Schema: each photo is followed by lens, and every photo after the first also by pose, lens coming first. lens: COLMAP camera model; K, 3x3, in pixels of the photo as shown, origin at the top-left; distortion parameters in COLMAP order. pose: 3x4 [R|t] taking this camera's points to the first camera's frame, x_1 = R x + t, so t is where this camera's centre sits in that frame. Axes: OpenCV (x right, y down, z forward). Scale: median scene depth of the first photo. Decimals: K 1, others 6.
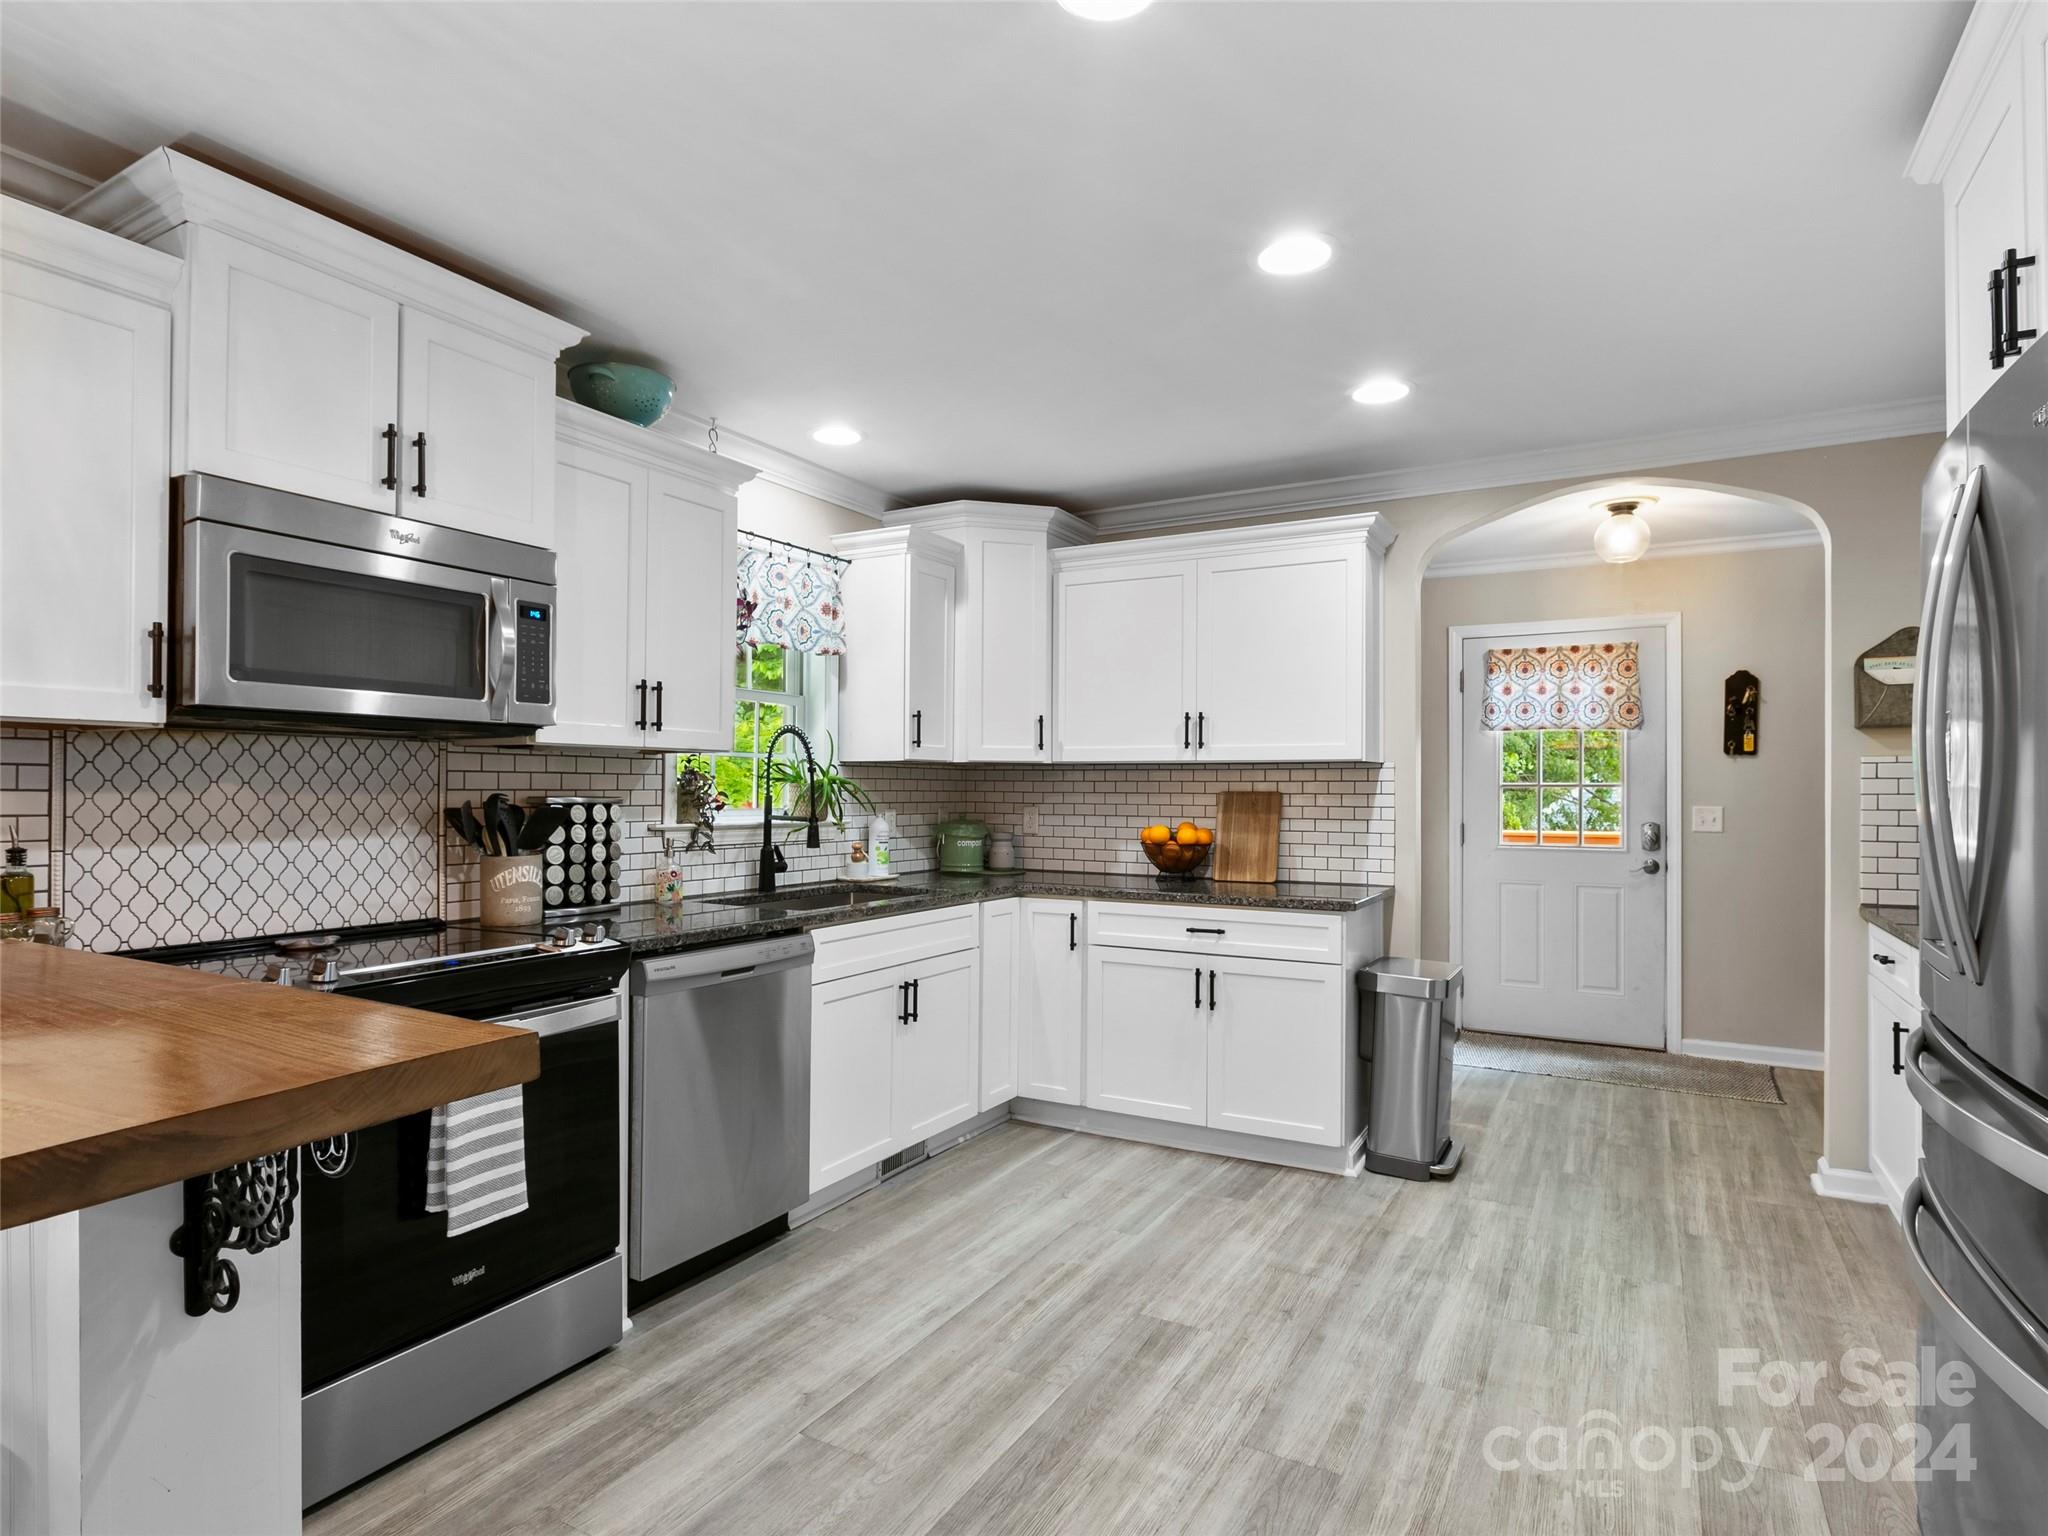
lens RADIAL K [[1097.0, 0, 1018.4], [0, 1097.0, 785.6], [0, 0, 1]] dist [-0.005386, 0.000145]
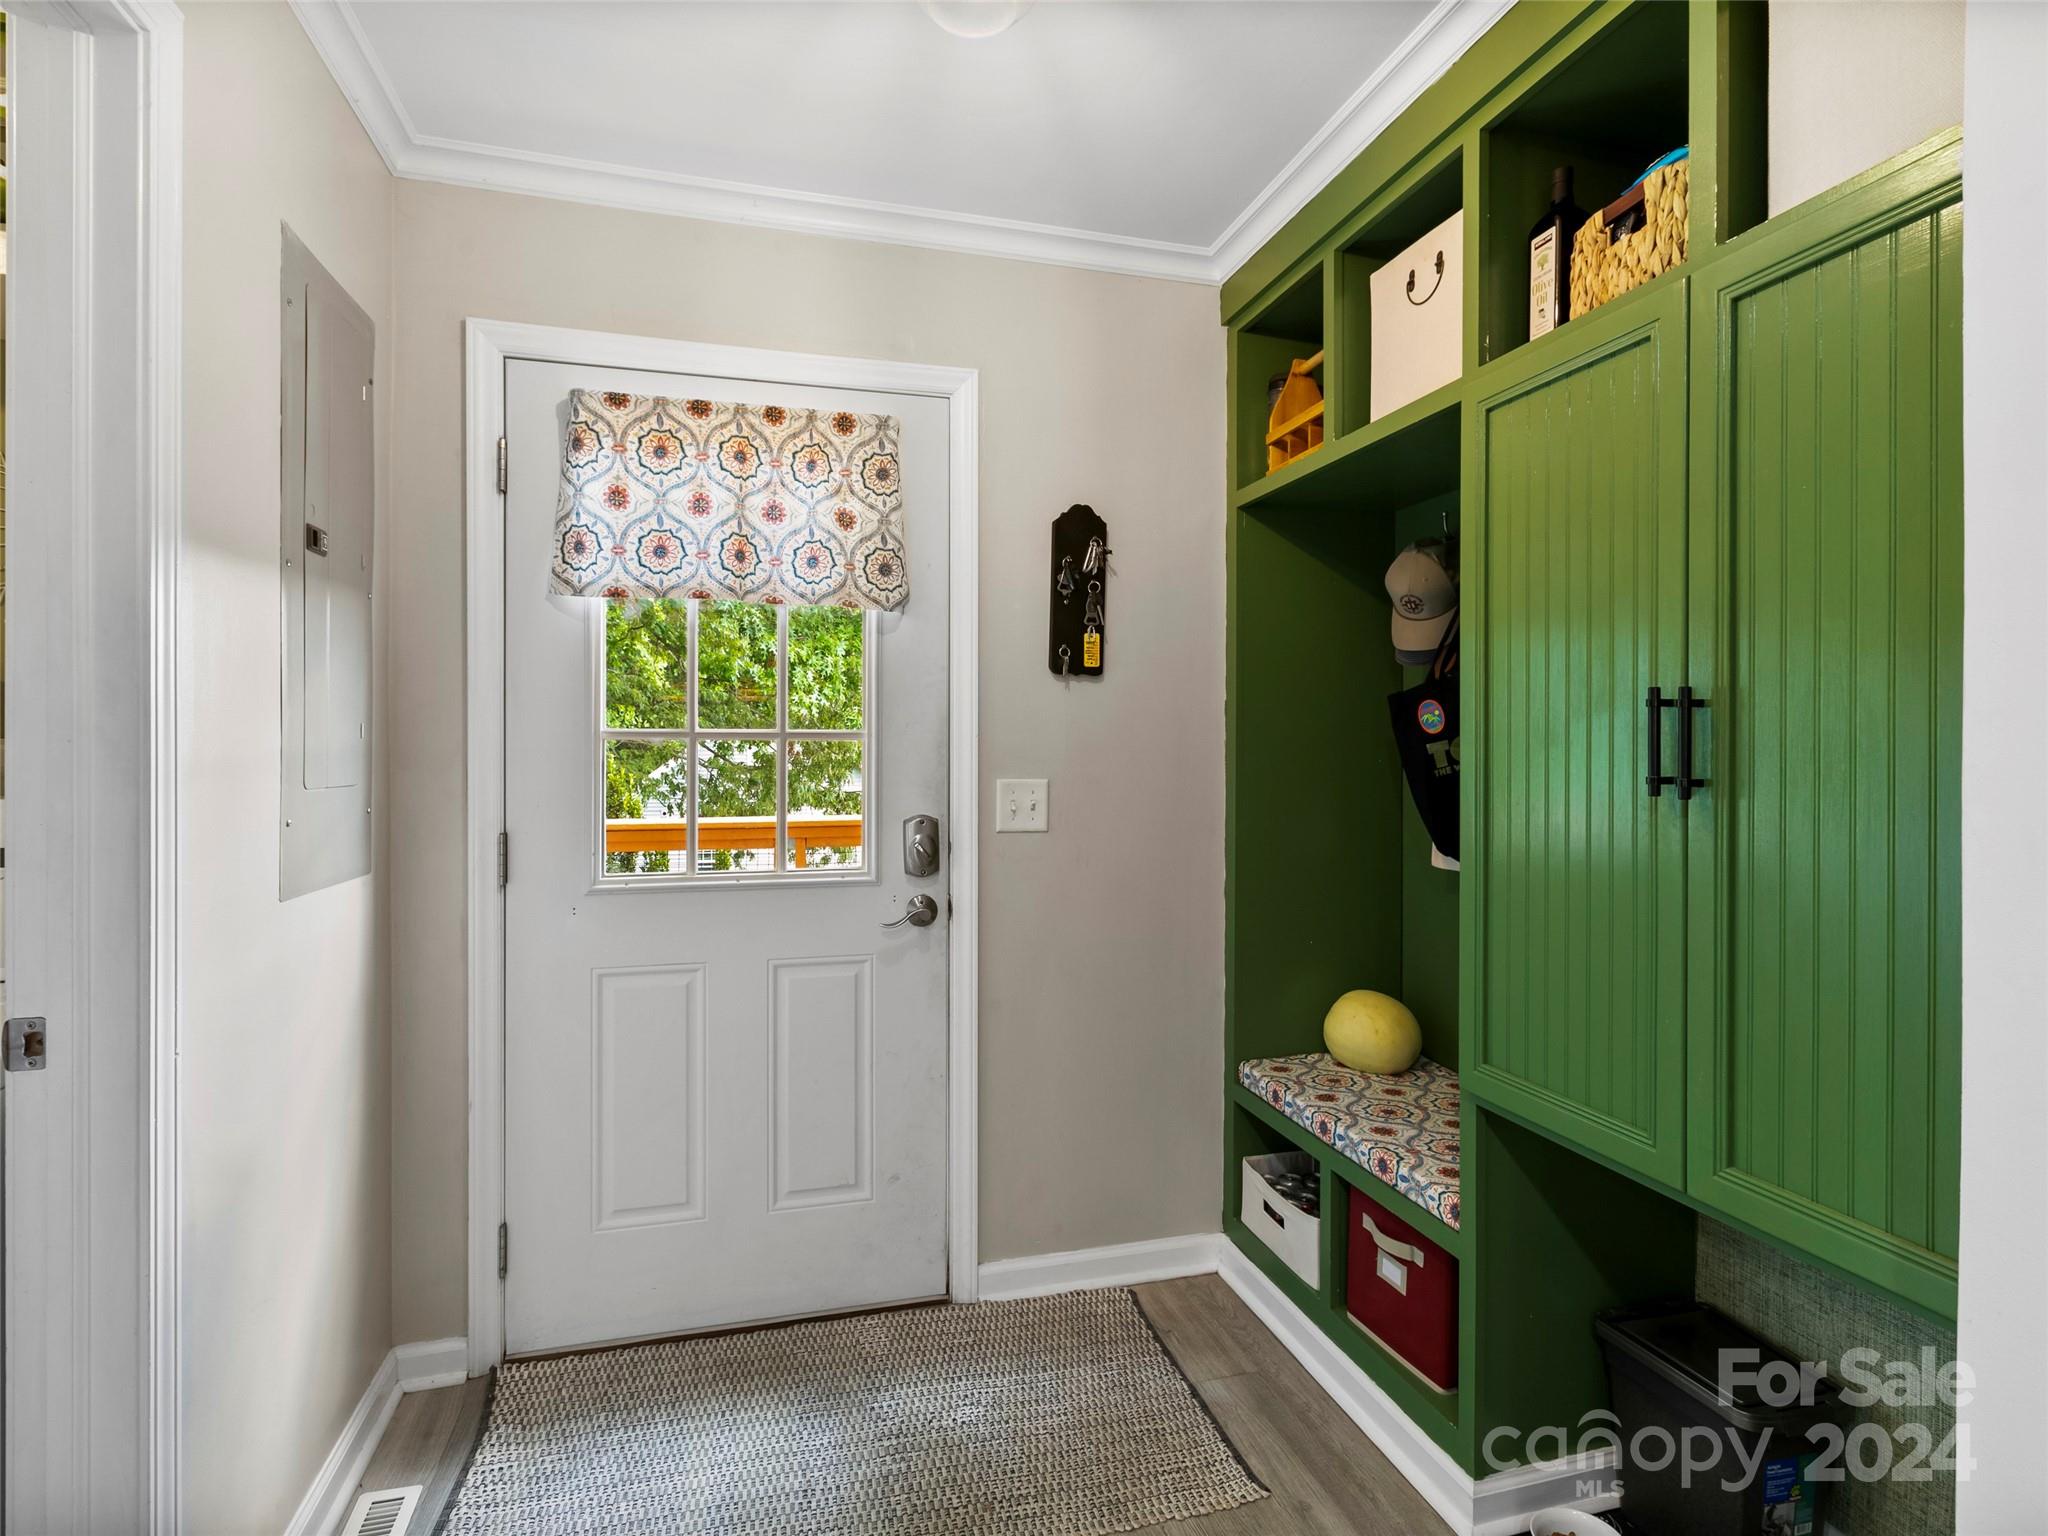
lens RADIAL K [[1038.9, 0, 1023.8], [0, 1038.9, 750.2], [0, 0, 1]] dist [-0.000592, 0.000062]
pose [[0.705486, -0.002843, 0.708718, 0.416318], [-0.001479, 0.999984, 0.005484, 0.004978], [-0.708722, -0.004917, 0.705471, 0.926243]]
